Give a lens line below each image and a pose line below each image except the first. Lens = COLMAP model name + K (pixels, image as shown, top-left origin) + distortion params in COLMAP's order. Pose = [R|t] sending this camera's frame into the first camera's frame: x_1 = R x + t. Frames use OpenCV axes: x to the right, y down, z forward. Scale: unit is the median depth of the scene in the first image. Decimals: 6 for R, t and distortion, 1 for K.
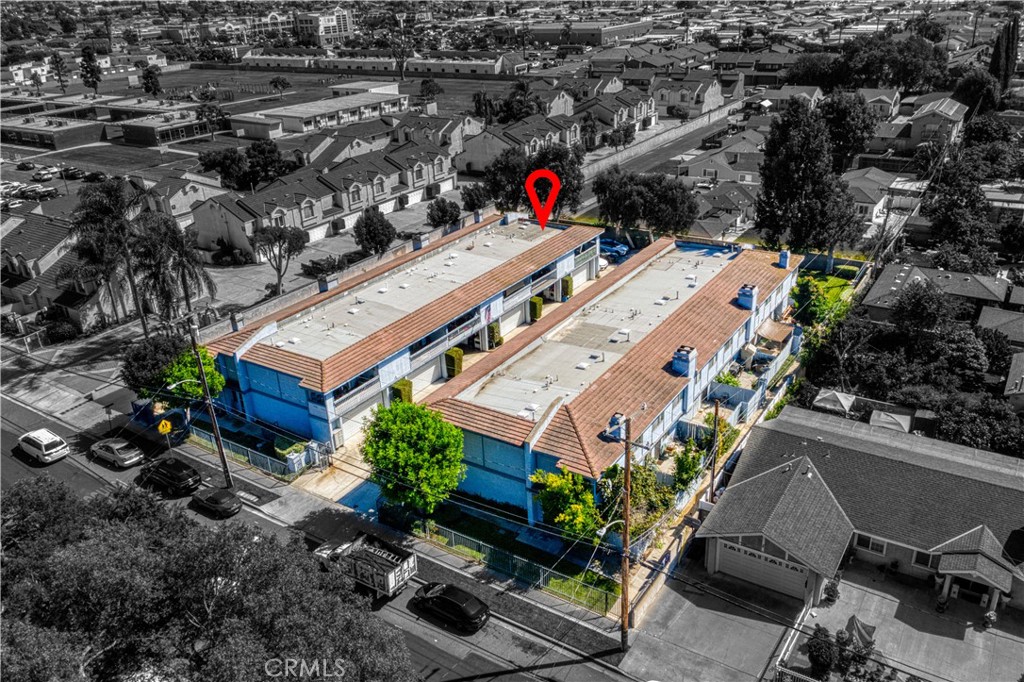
lens RADIAL K [[824.9, 0, 510.5], [0, 824.9, 344.5], [0, 0, 1]] dist [-0.005470, -0.015190]
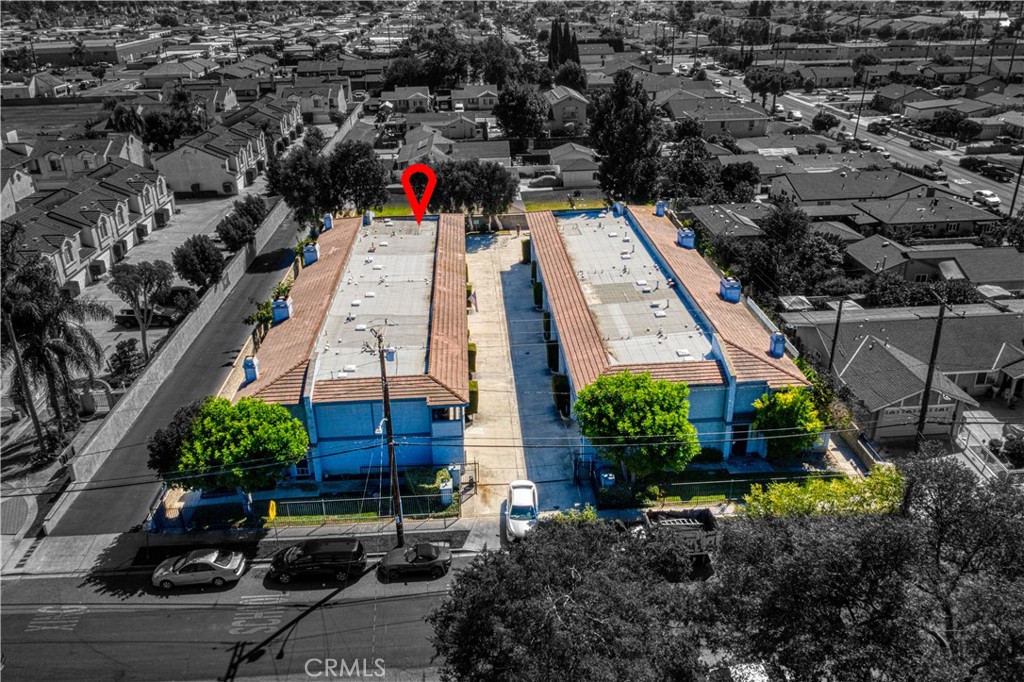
lens RADIAL K [[824.9, 0, 510.1], [0, 824.9, 338.7], [0, 0, 1]] dist [-0.005470, -0.015190]
pose [[0.791100, -0.219092, 0.571104, -0.474254], [0.238024, 0.970328, 0.042533, -0.024127], [-0.563476, 0.102289, 0.819775, 0.174599]]
